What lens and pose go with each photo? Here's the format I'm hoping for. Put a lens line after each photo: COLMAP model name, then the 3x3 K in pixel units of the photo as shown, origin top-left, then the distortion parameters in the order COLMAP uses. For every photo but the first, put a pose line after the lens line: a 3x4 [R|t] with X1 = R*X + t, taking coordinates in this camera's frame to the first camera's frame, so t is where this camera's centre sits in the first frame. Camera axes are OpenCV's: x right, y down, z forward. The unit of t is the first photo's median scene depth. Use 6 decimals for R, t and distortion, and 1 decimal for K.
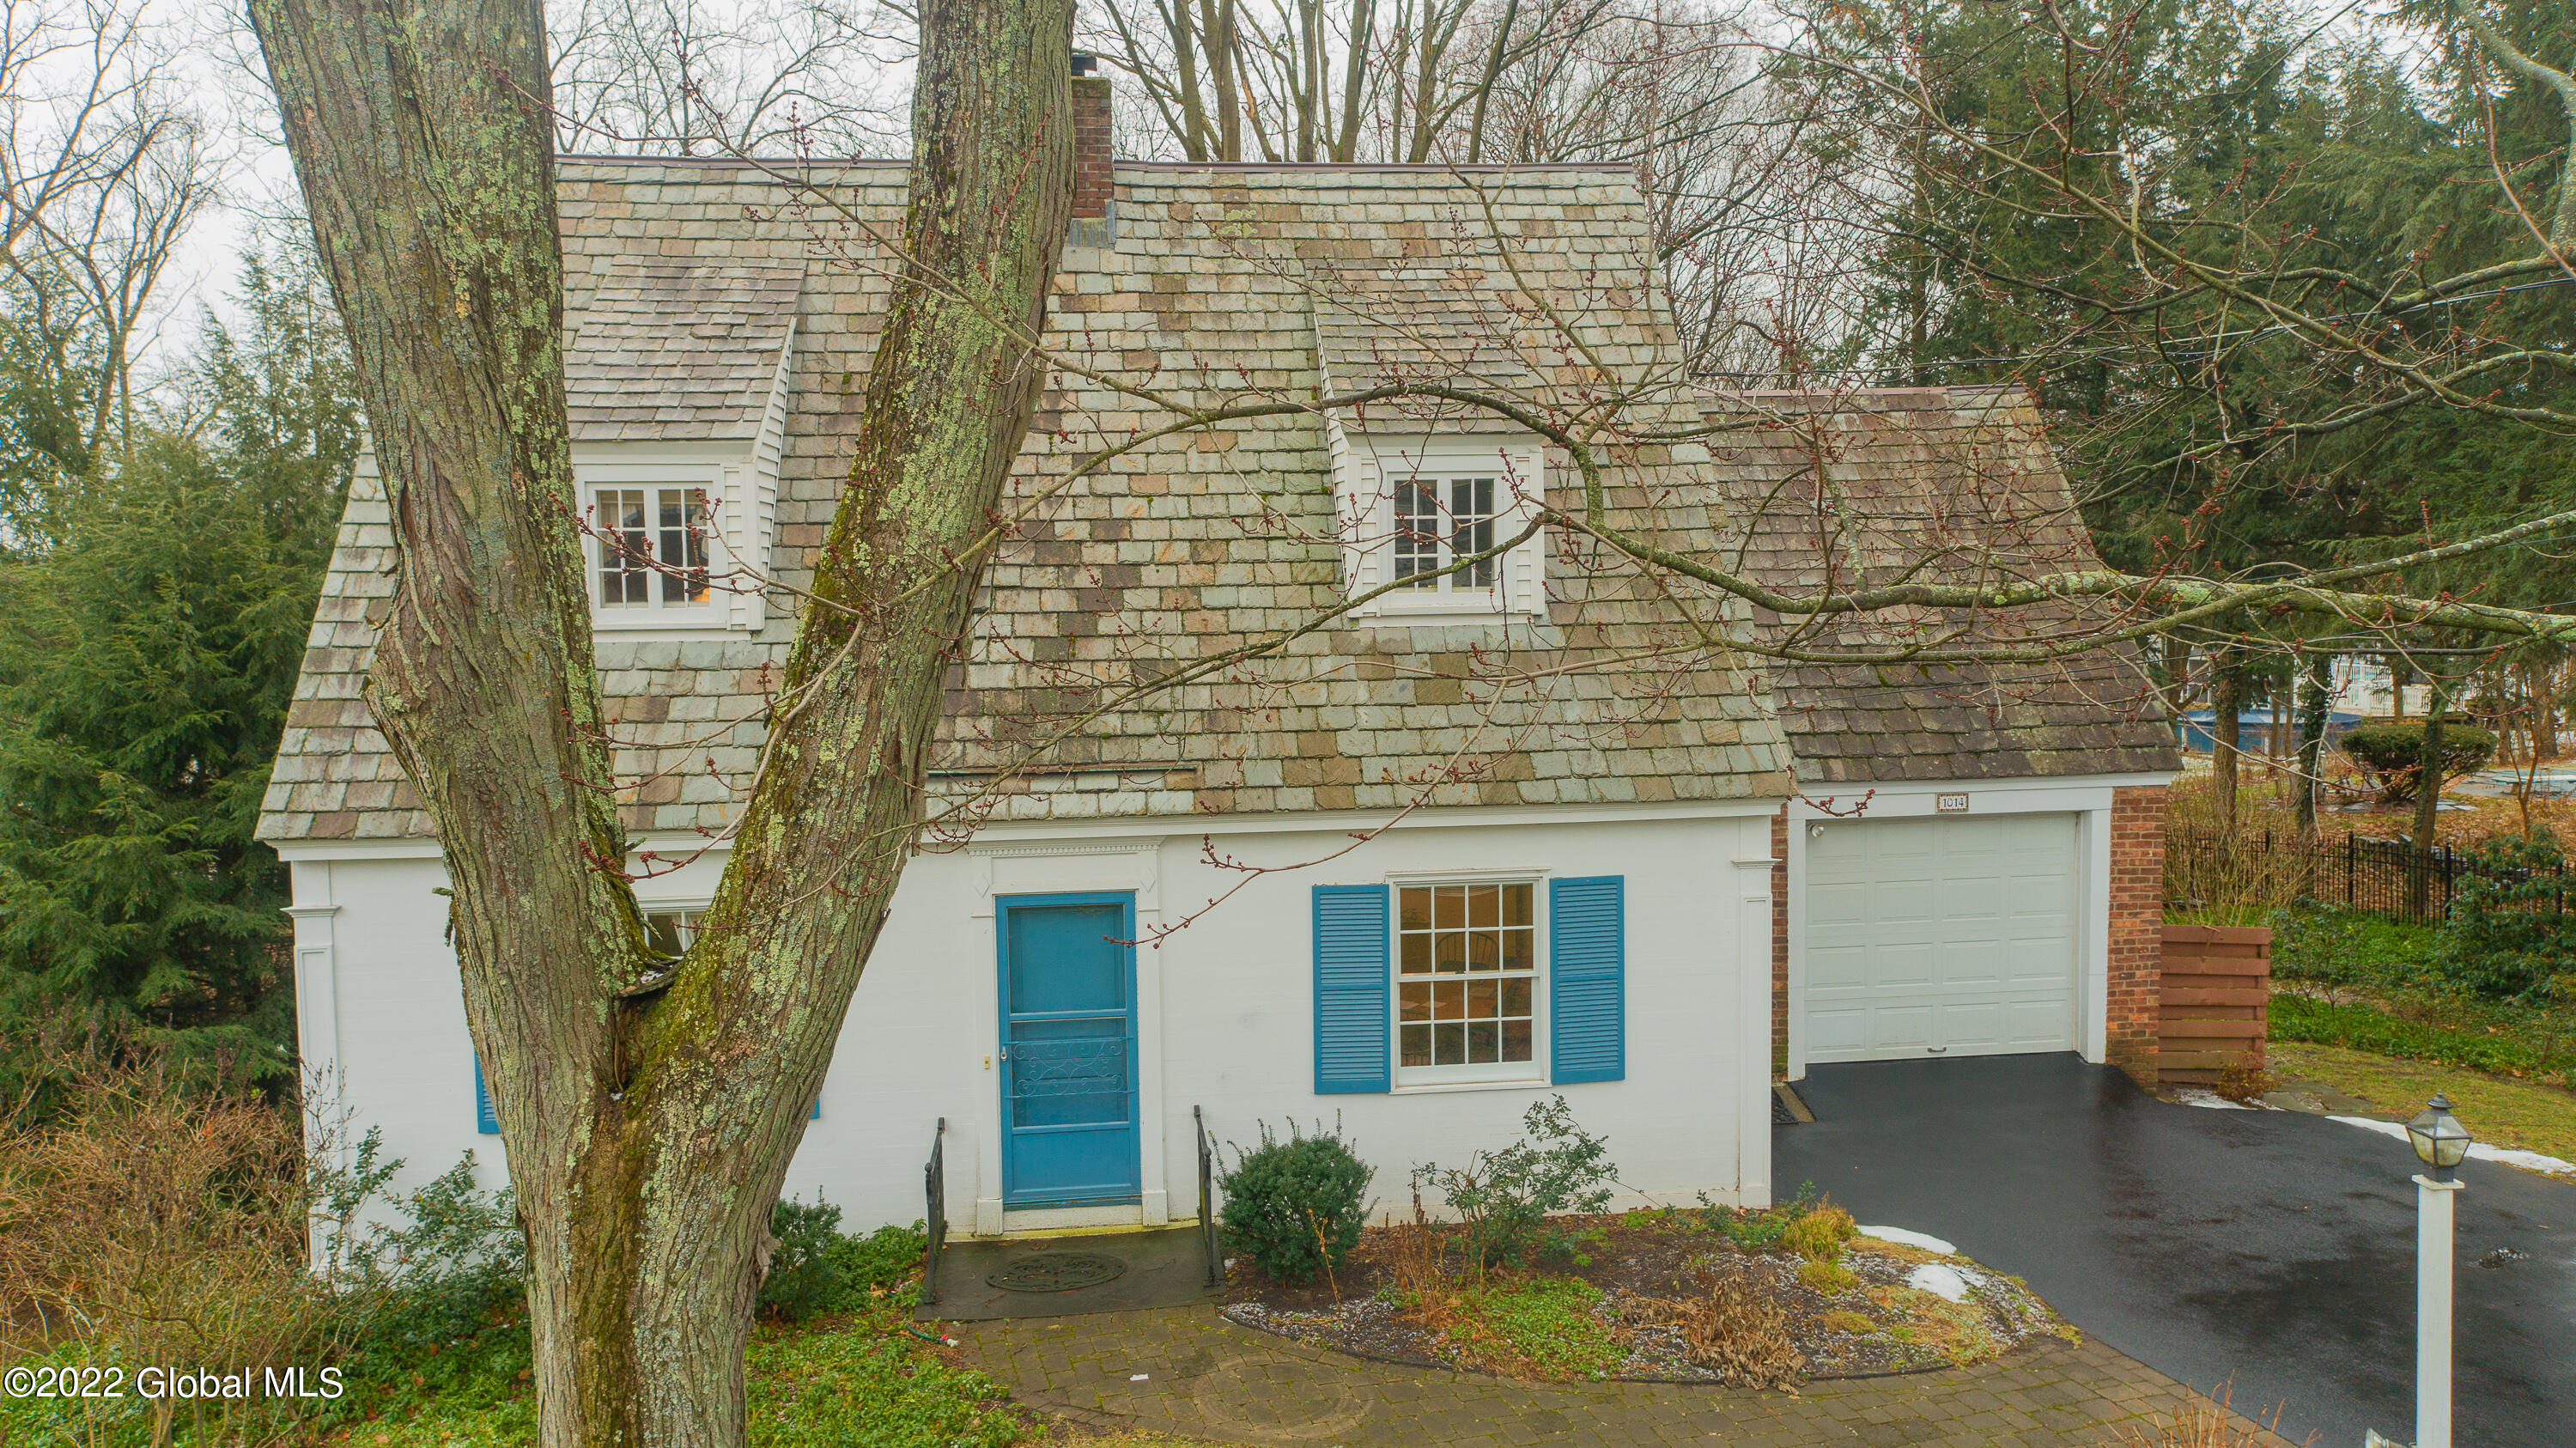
lens RADIAL K [[1689.7, 0, 1280.5], [0, 1689.7, 724.6], [0, 0, 1]] dist [0.030869, 0.002036]
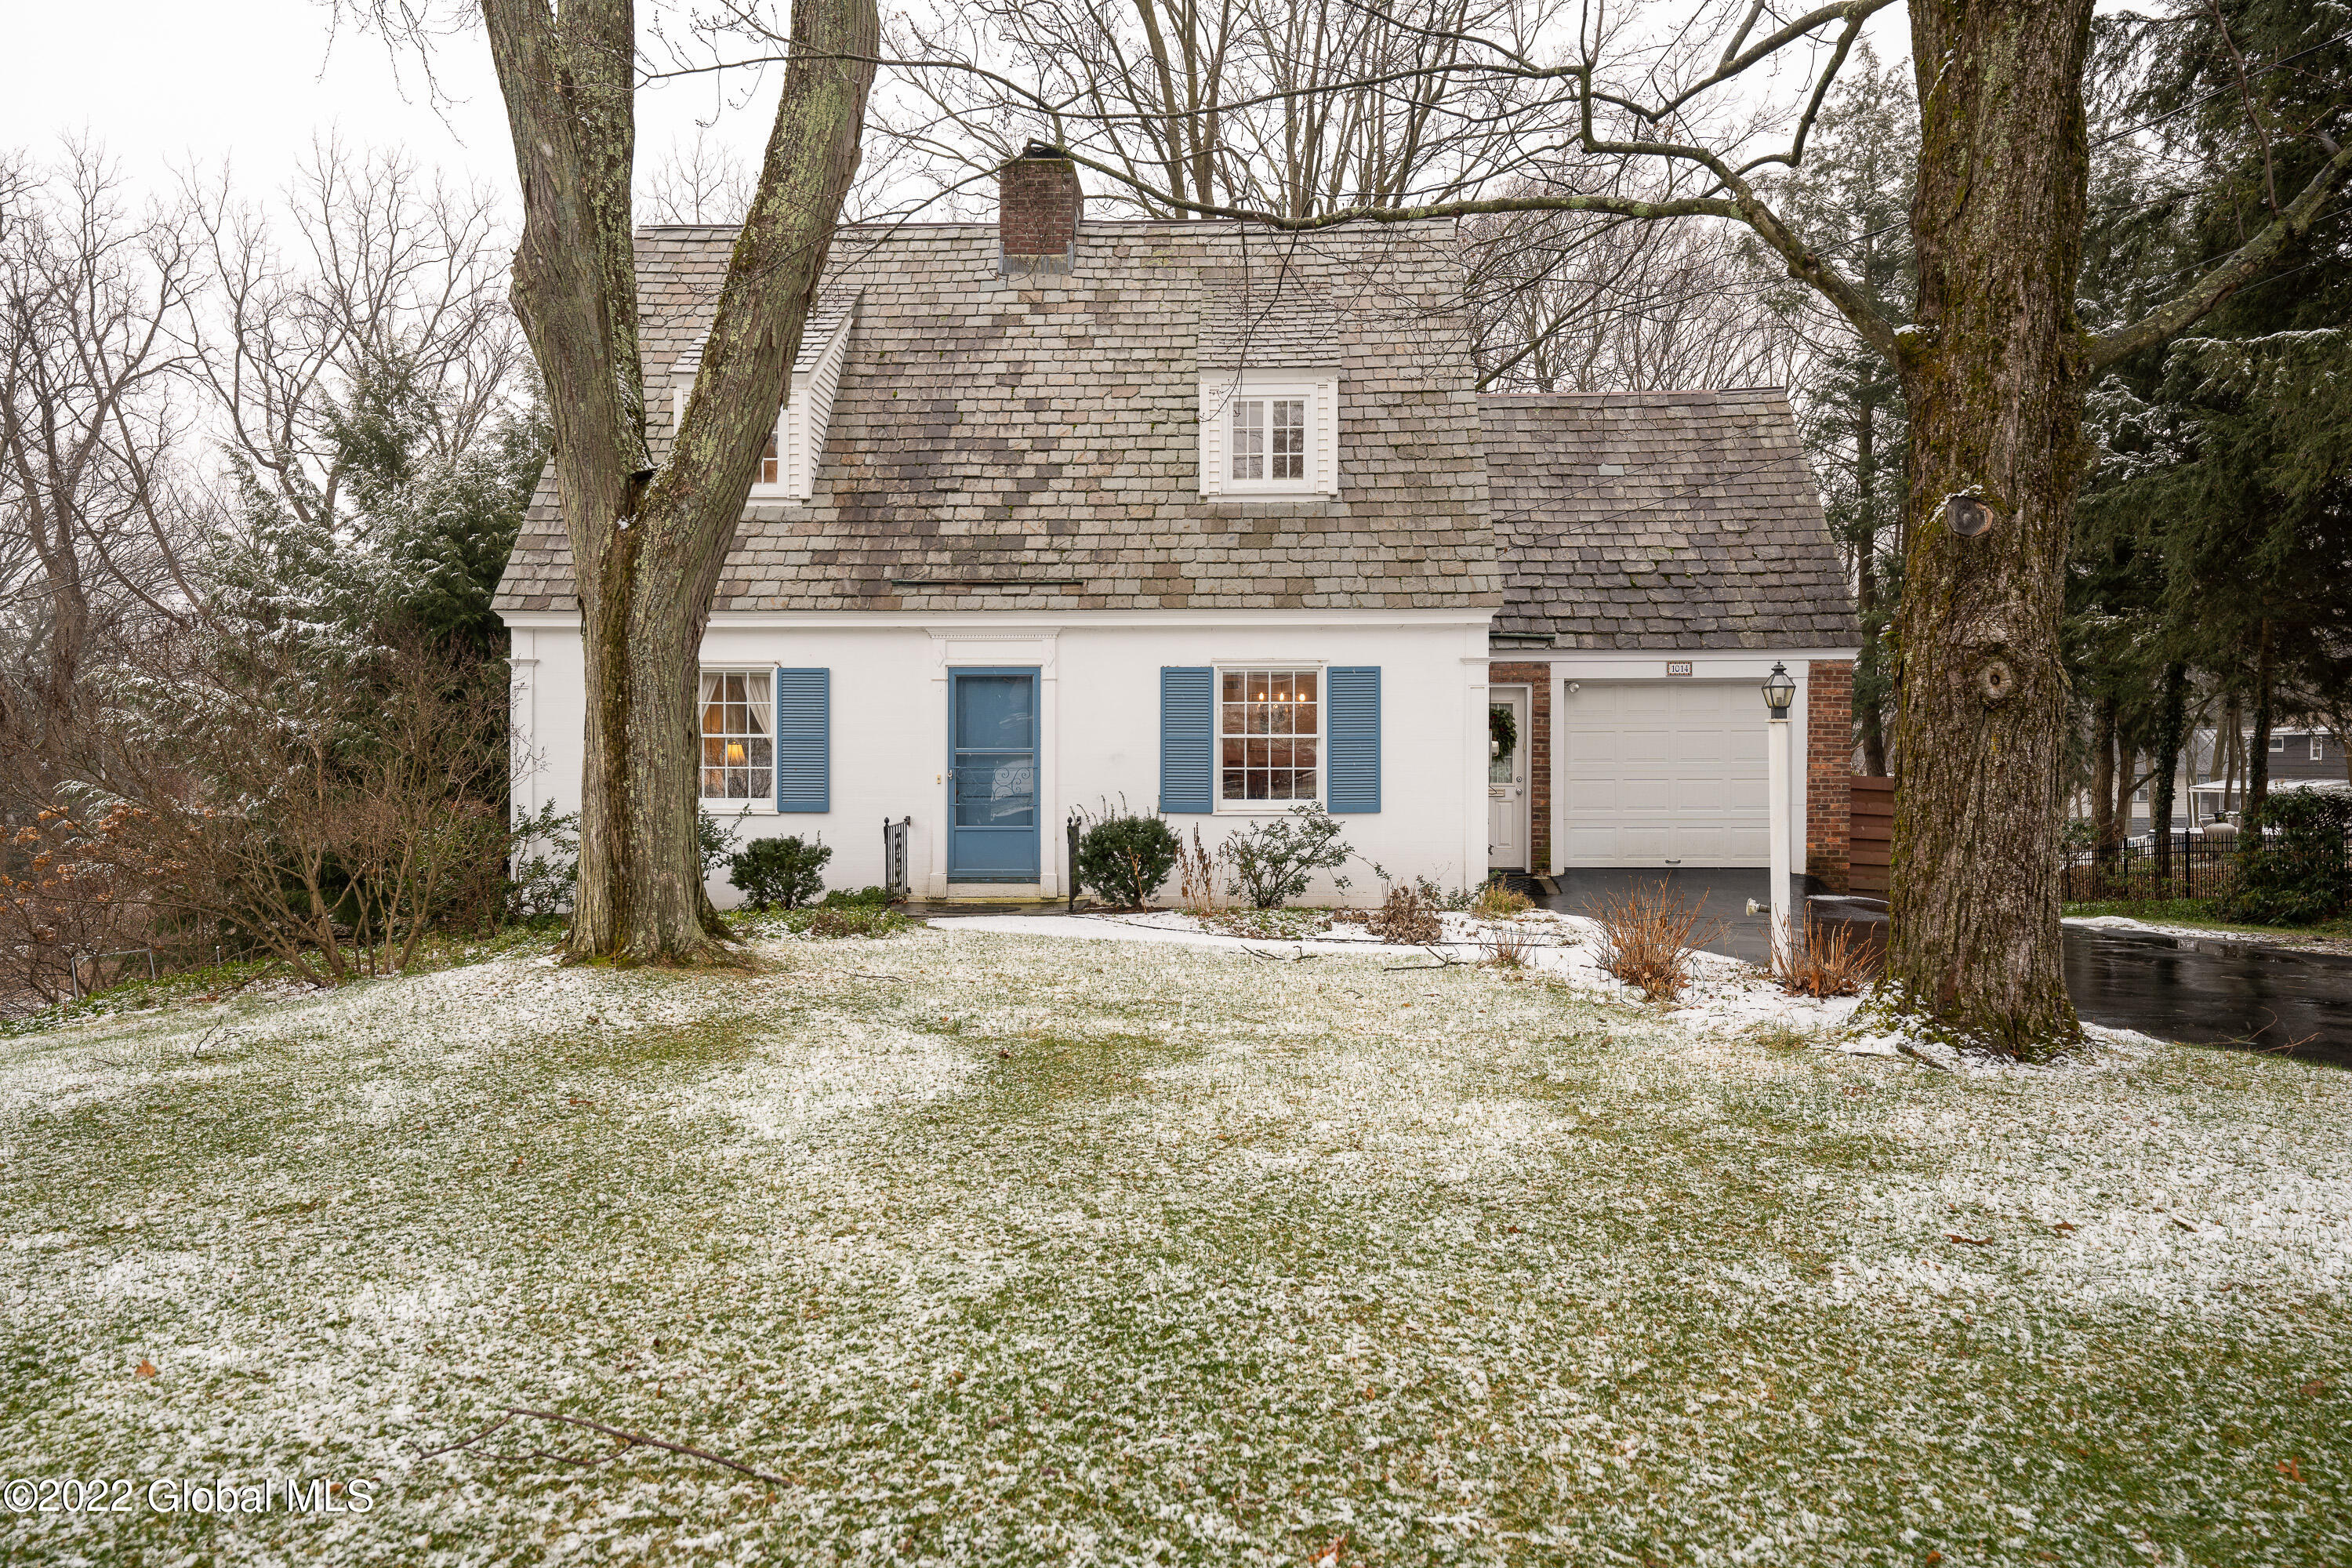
lens RADIAL K [[1495.3, 0, 1182.2], [0, 1495.3, 785.9], [0, 0, 1]] dist [0.046201, 0.002020]
pose [[0.989757, 0.020015, -0.141355, 0.215704], [-0.029706, 0.997325, -0.066785, 0.275796], [0.139640, 0.070300, 0.987704, -0.258655]]
